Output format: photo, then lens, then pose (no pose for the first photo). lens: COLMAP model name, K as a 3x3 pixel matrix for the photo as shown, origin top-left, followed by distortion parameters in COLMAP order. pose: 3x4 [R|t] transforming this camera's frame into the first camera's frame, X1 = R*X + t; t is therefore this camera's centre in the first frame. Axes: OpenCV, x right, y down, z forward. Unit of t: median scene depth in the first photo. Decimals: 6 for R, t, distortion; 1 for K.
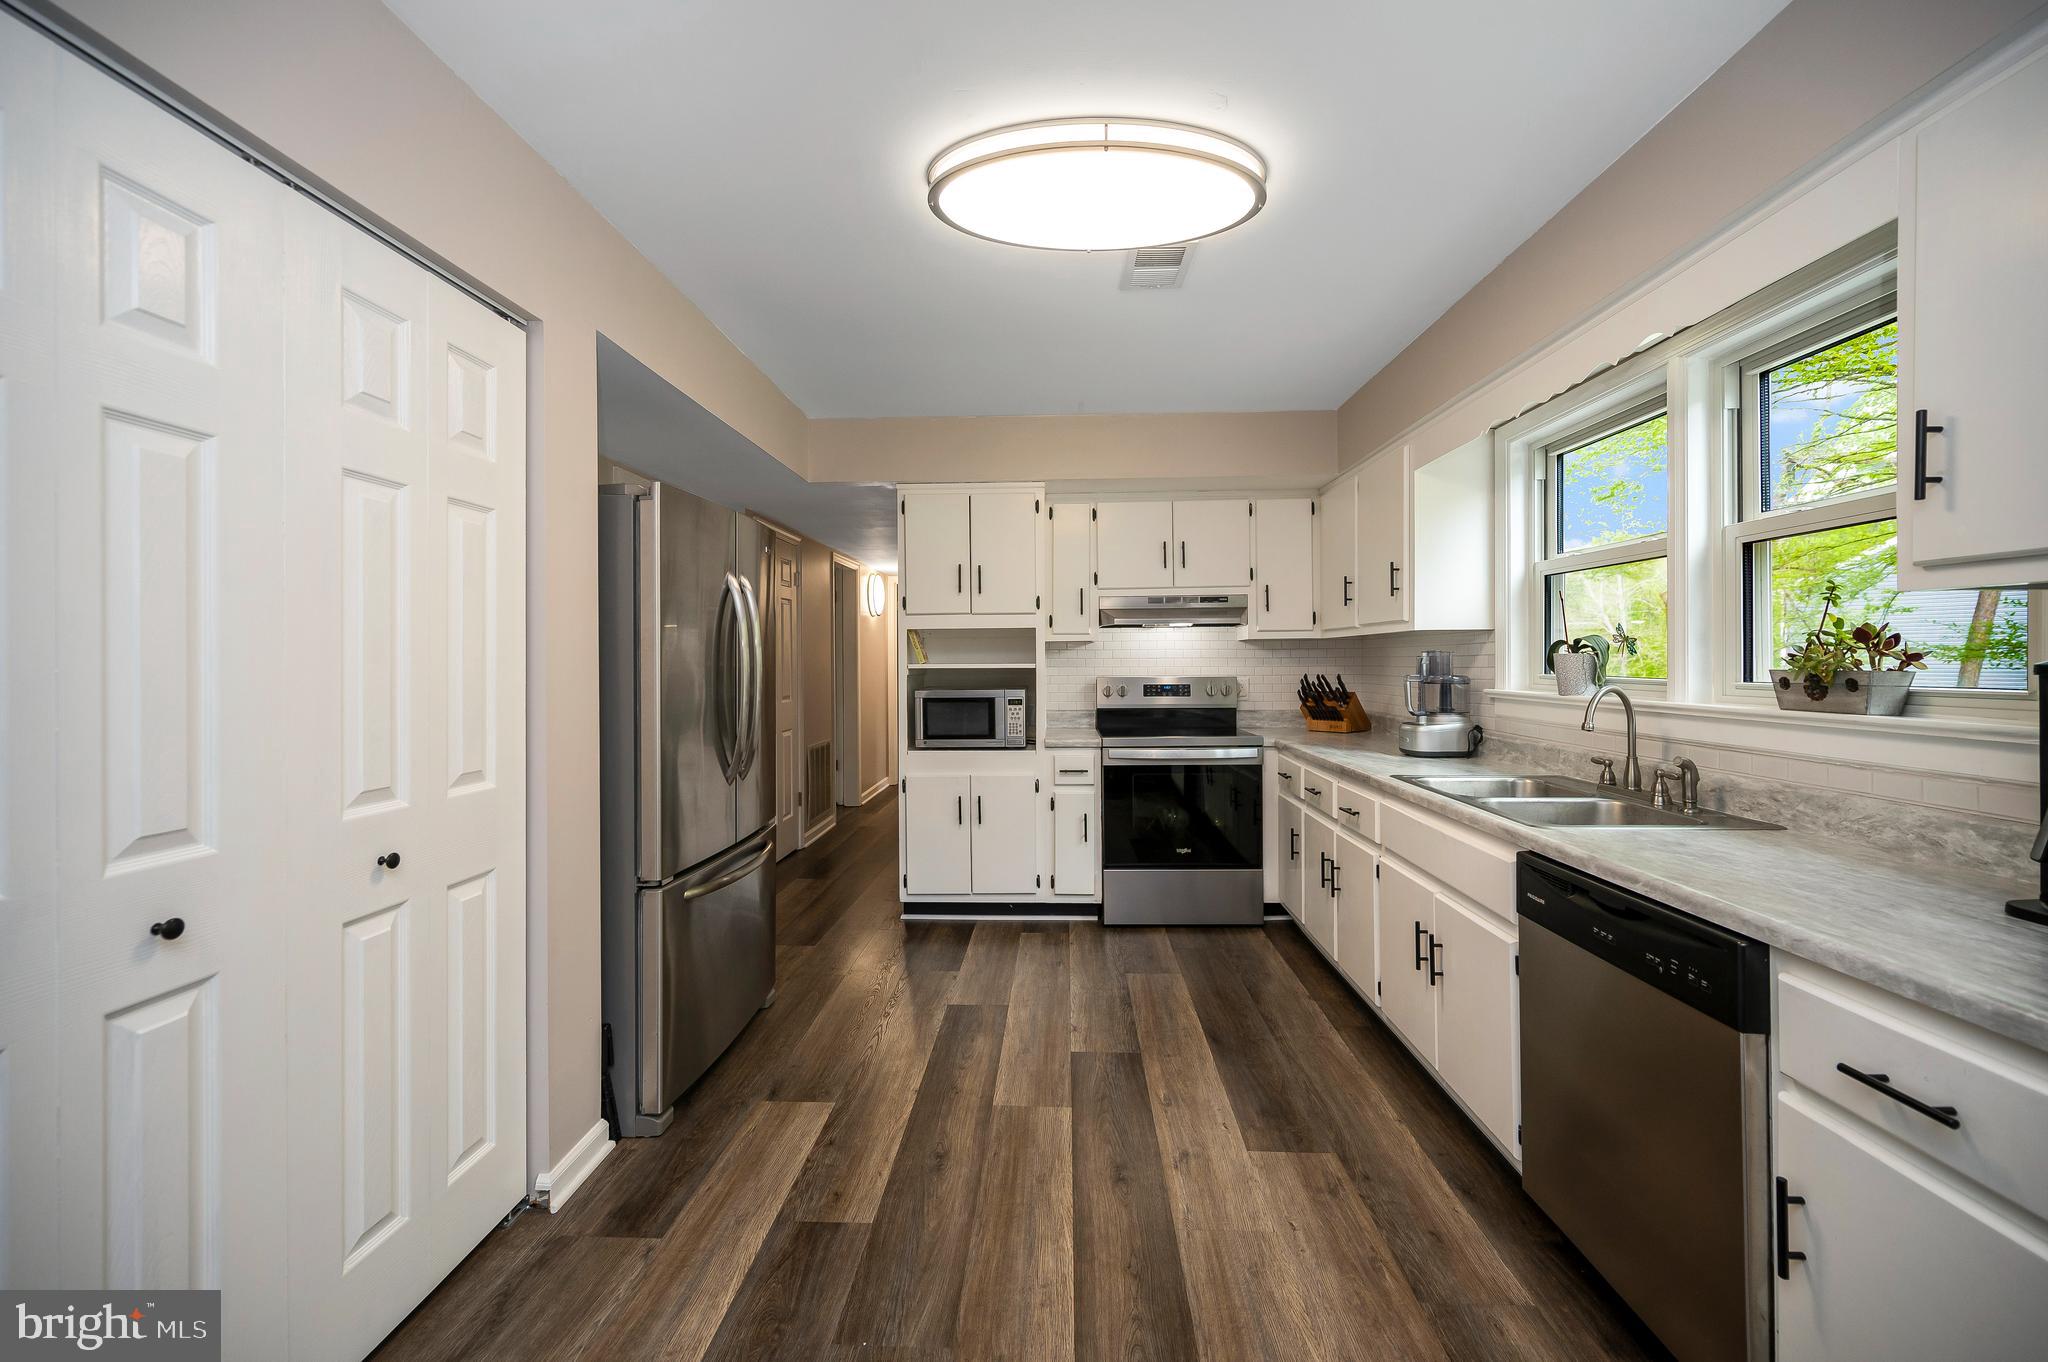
lens RADIAL K [[820.1, 0, 1030.9], [0, 820.1, 667.0], [0, 0, 1]] dist [0.000052, -0.000269]
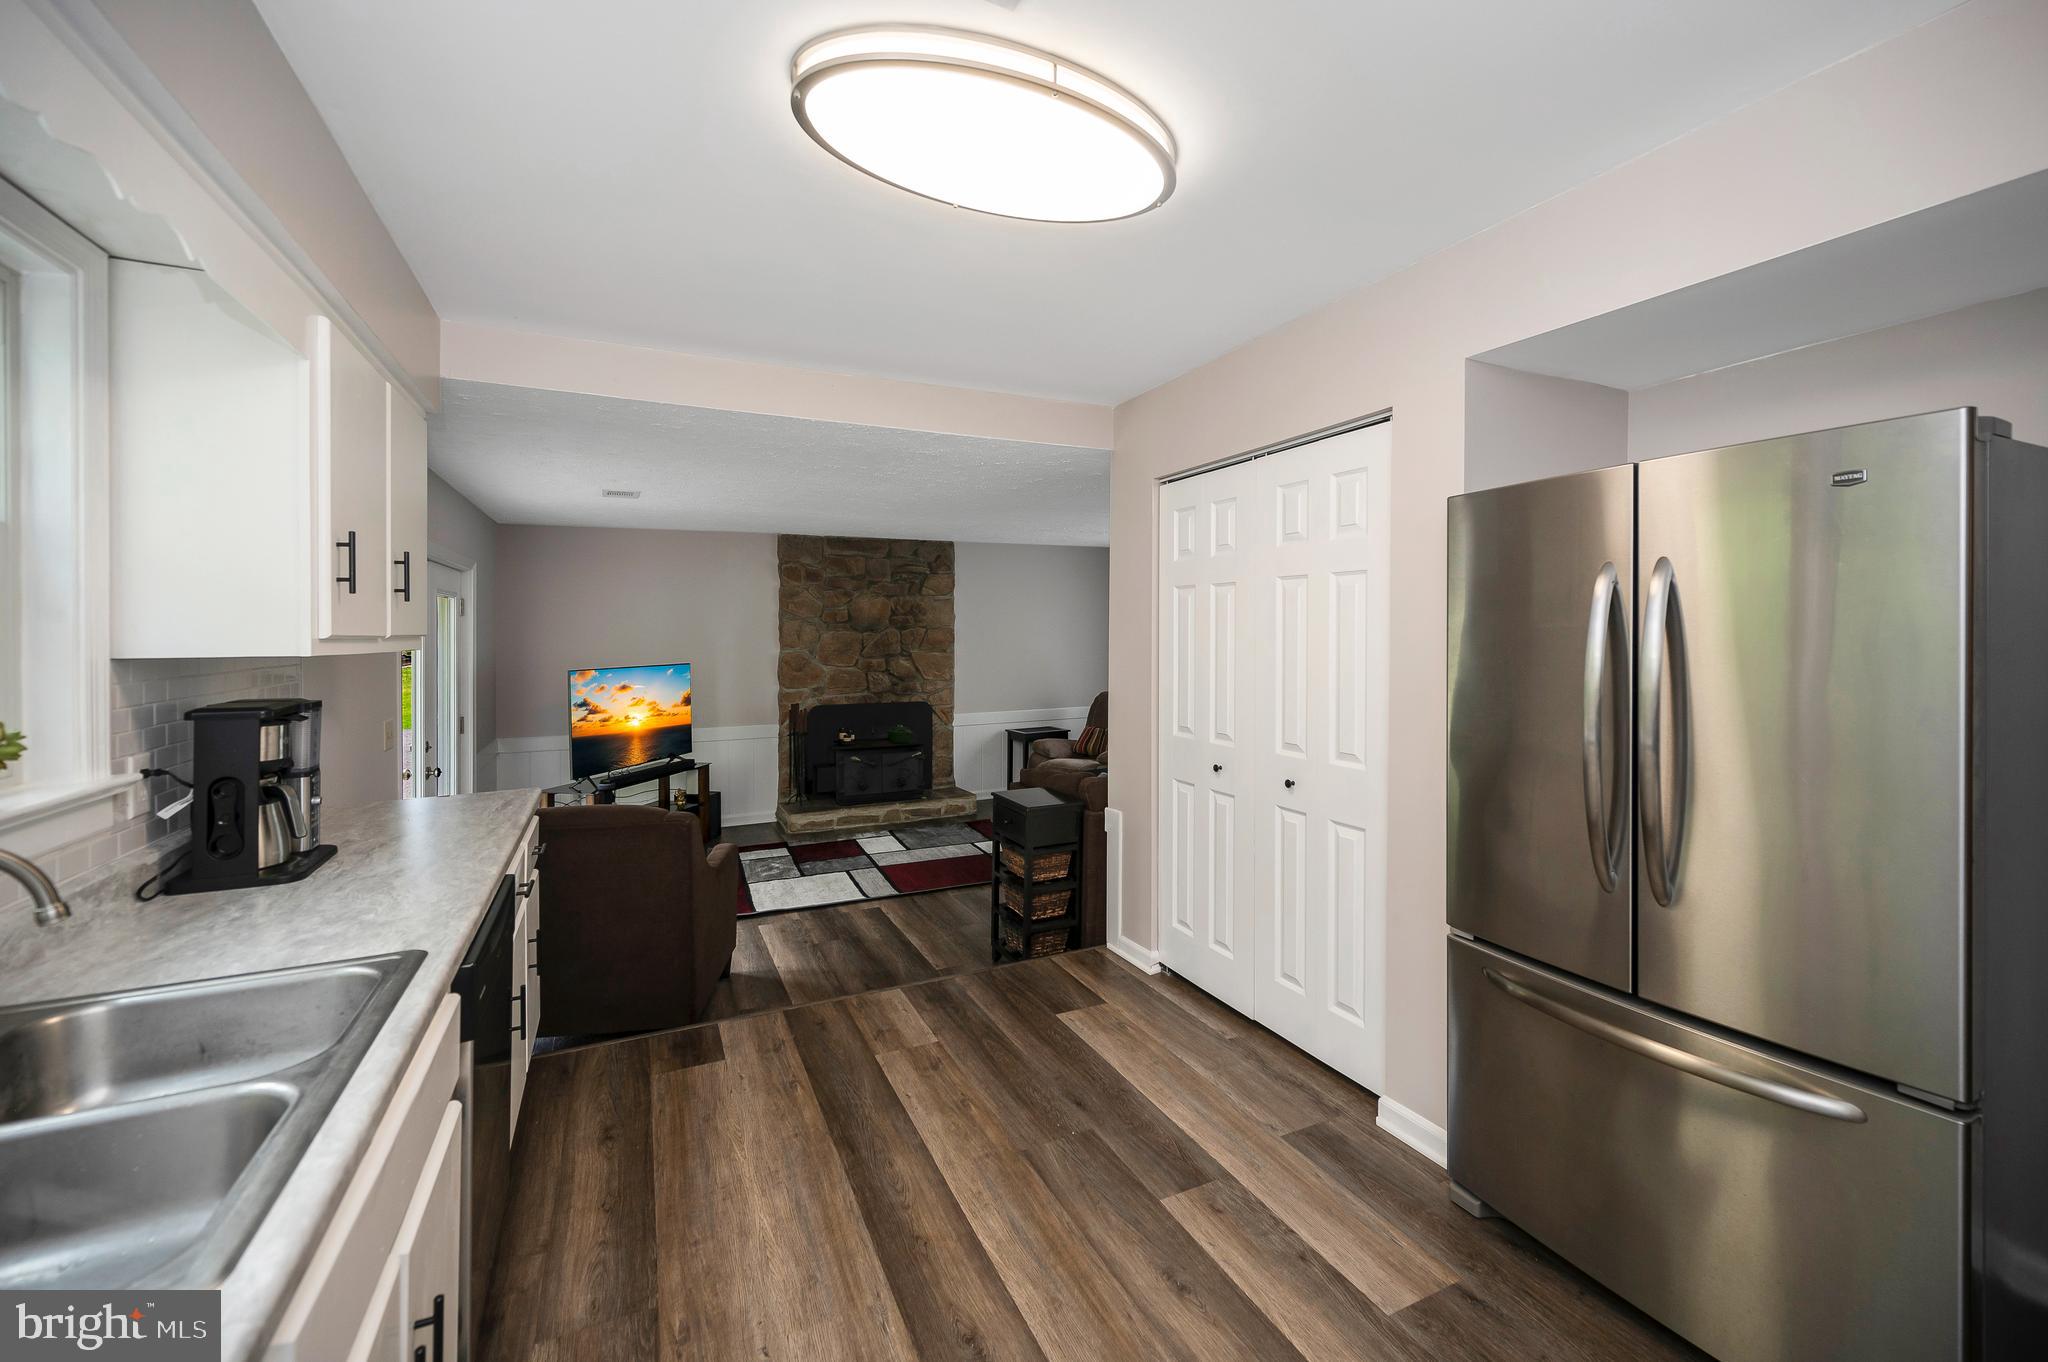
lens RADIAL K [[829.7, 0, 1033.5], [0, 829.7, 642.2], [0, 0, 1]] dist [-0.000377, -0.000078]
pose [[-0.881488, 0.013364, -0.472017, 0.315053], [0.005056, 0.999809, 0.018864, -0.062266], [0.472179, 0.014242, -0.881387, 1.264614]]
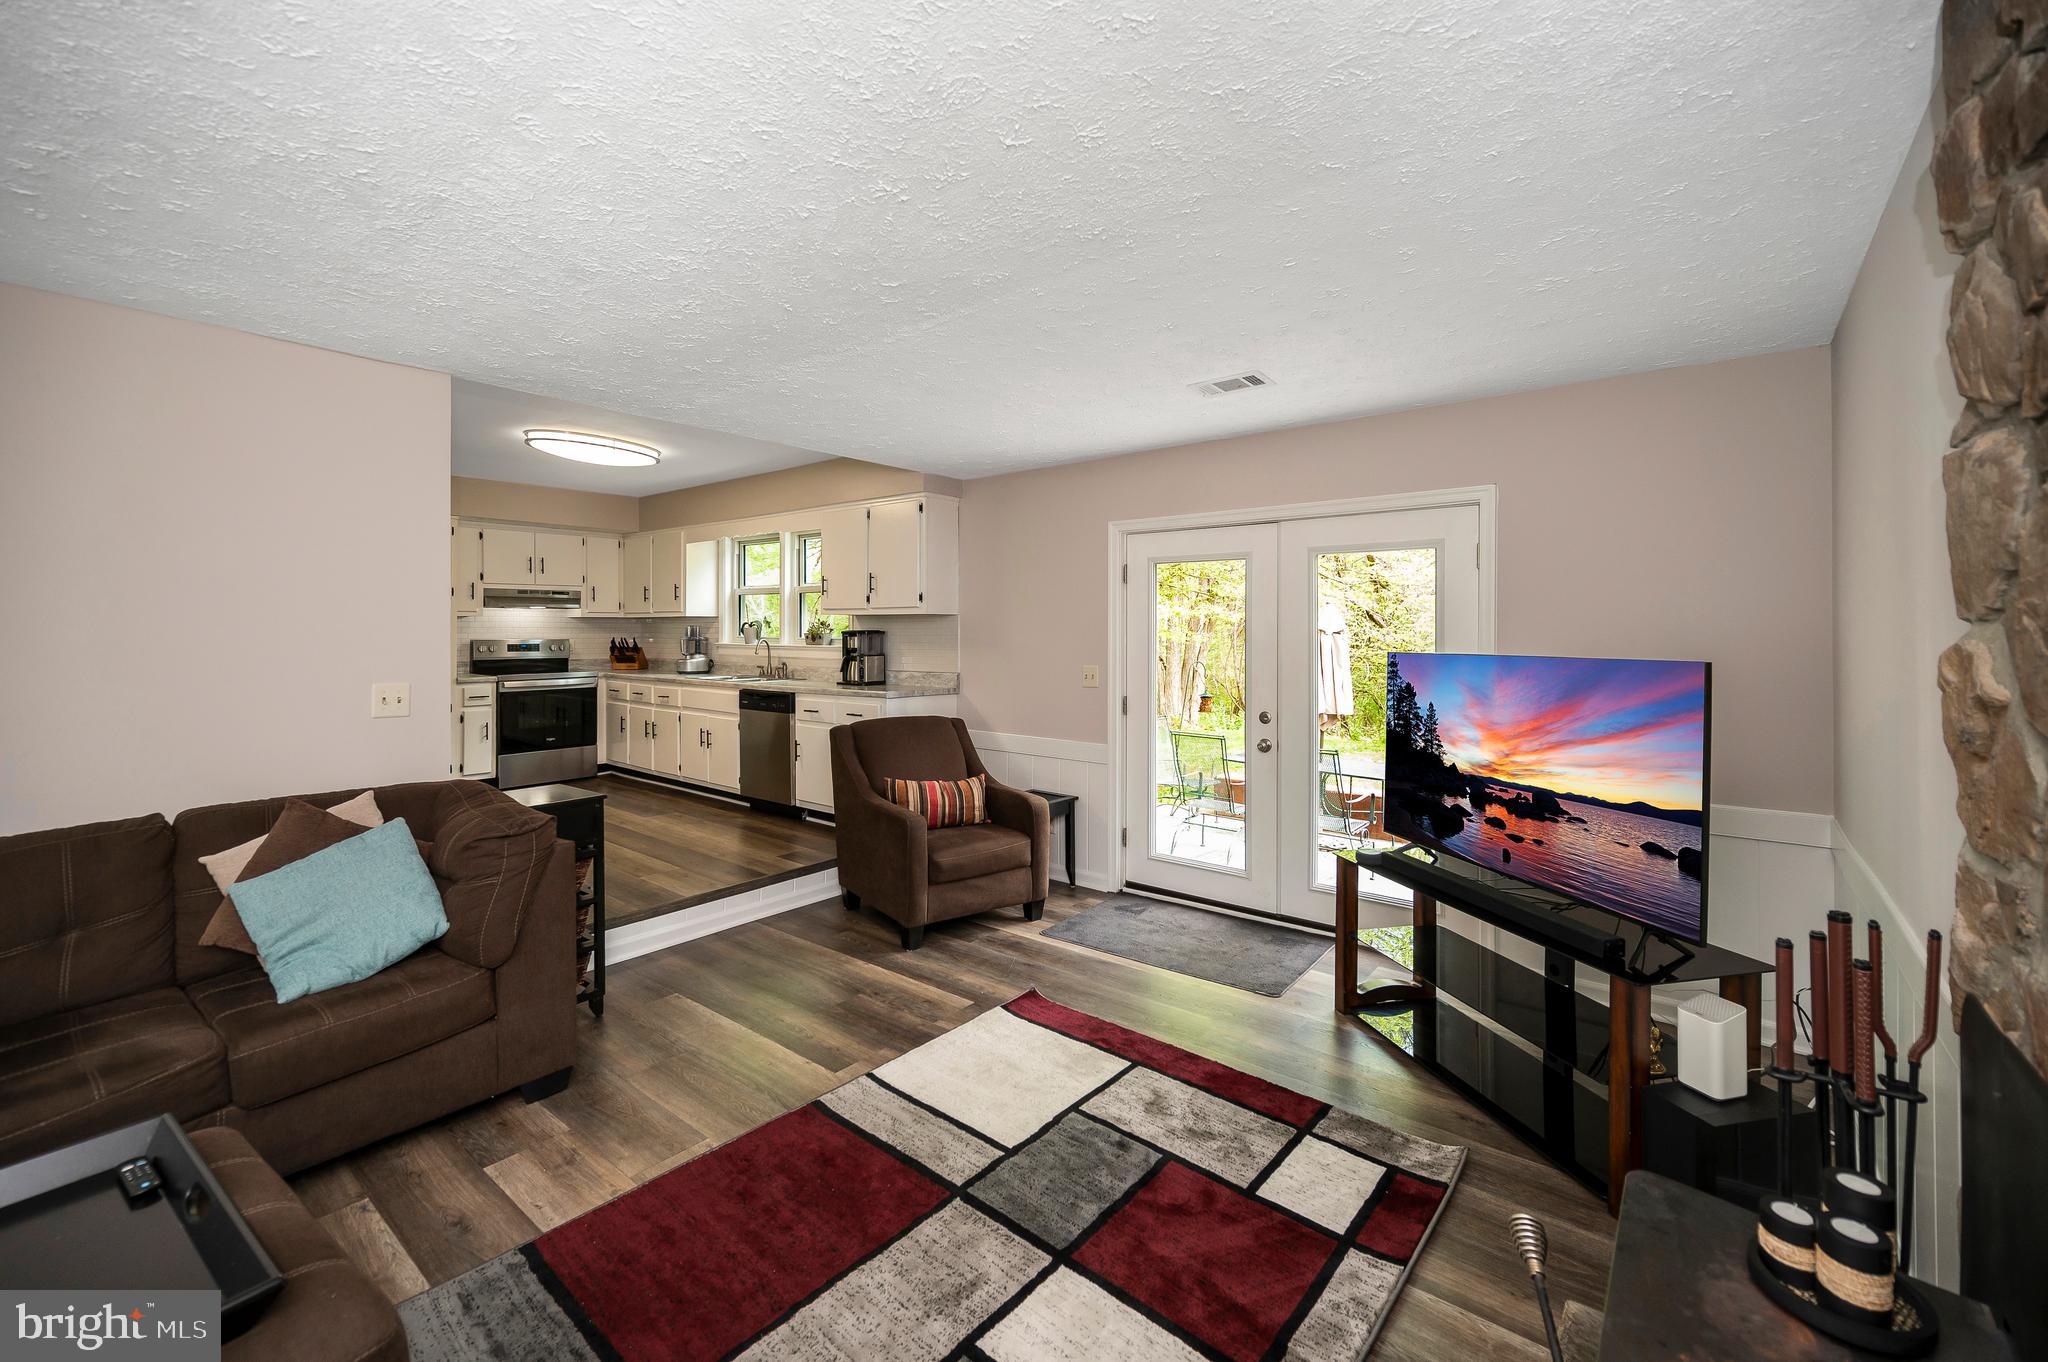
lens RADIAL K [[839.1, 0, 1023.5], [0, 839.1, 630.3], [0, 0, 1]] dist [0.000847, -0.000163]
pose [[0.601386, 0.006083, 0.798935, -0.873140], [0.000864, 0.999965, -0.008265, 0.014092], [-0.798958, 0.005661, 0.601360, -1.195418]]
